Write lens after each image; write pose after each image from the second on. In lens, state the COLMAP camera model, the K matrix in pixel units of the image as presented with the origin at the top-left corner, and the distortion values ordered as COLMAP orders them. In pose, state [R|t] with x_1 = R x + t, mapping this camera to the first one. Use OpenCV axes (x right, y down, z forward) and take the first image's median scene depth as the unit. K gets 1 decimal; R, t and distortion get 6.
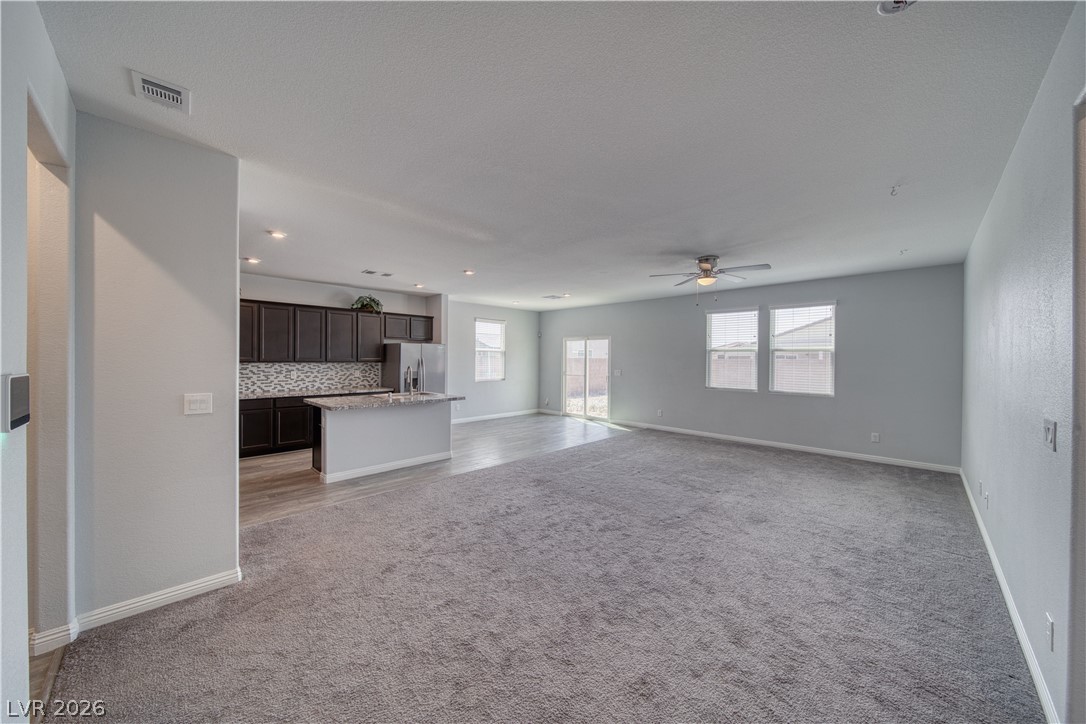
lens RADIAL K [[379.6, 0, 541.9], [0, 379.6, 361.3], [0, 0, 1]] dist [-0.000777, -0.001602]
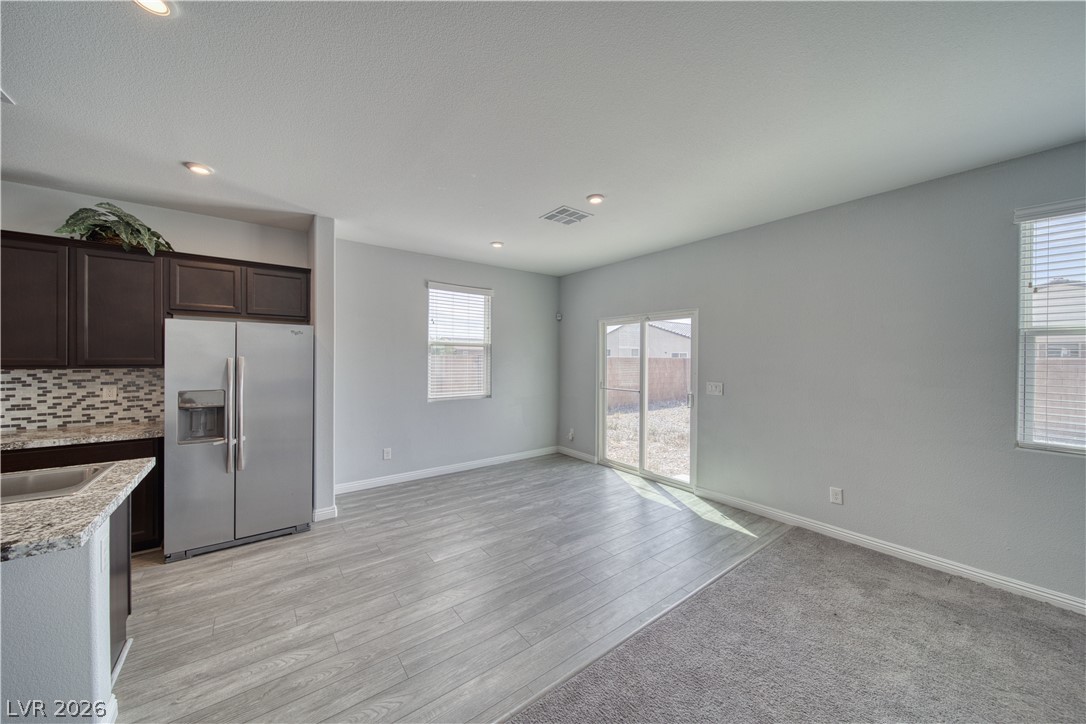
lens RADIAL K [[379.6, 0, 543.1], [0, 379.6, 360.3], [0, 0, 1]] dist [-0.000777, -0.001602]
pose [[0.990821, -0.001642, -0.135173, 0.071021], [0.001210, 0.999994, -0.003273, -0.003390], [0.135178, 0.003079, 0.990817, 0.650164]]
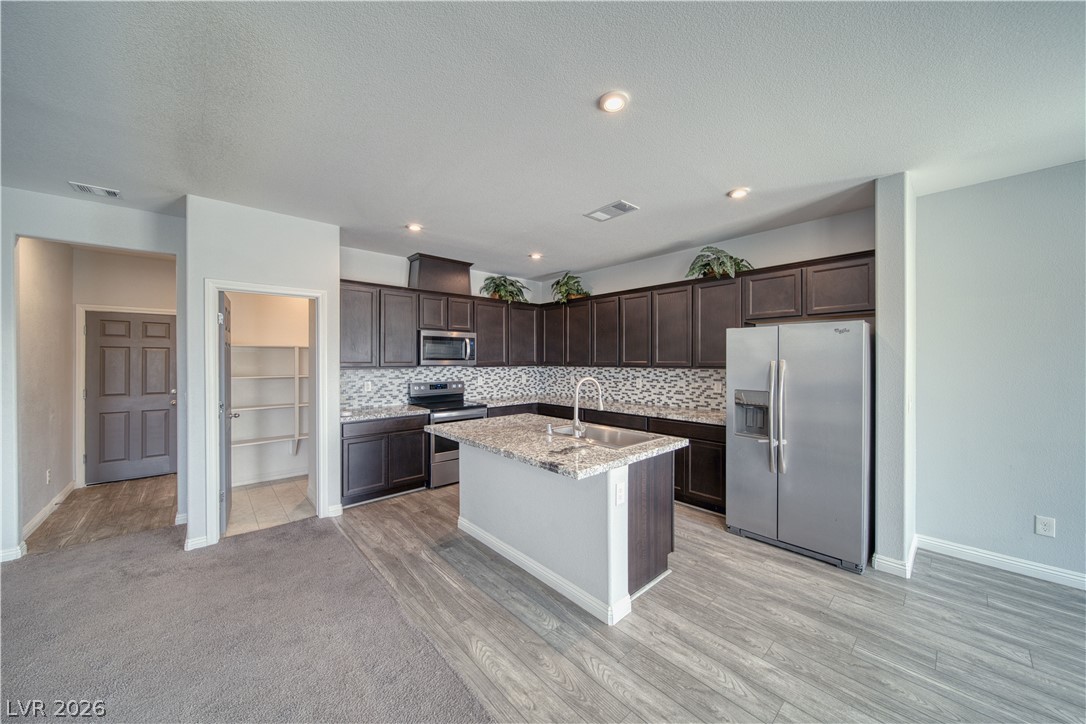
lens RADIAL K [[379.6, 0, 543.7], [0, 379.6, 361.2], [0, 0, 1]] dist [-0.000777, -0.001602]
pose [[-0.051792, -0.004528, -0.998648, 0.115767], [-0.006560, 0.999970, -0.004194, -0.004044], [0.998636, 0.006334, -0.051820, 0.780559]]
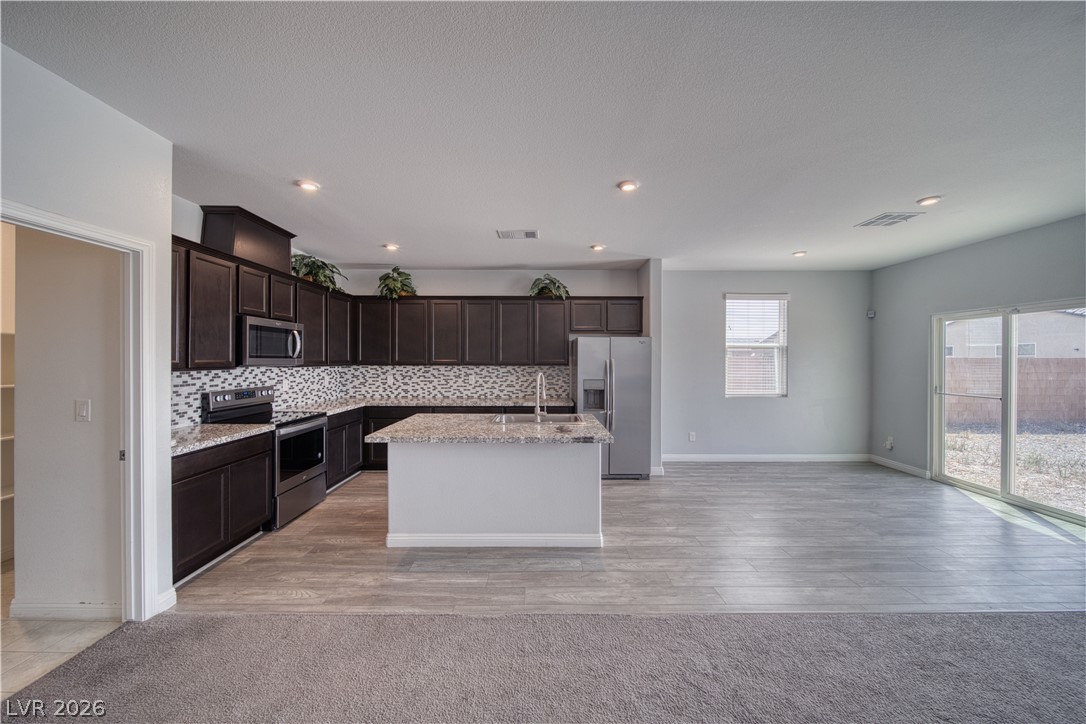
lens RADIAL K [[379.6, 0, 543.1], [0, 379.6, 360.7], [0, 0, 1]] dist [-0.000777, -0.001602]
pose [[0.707693, -0.003591, -0.706511, 0.064956], [-0.001502, 0.999977, -0.006588, -0.001655], [0.706519, 0.005723, 0.707671, 0.464370]]
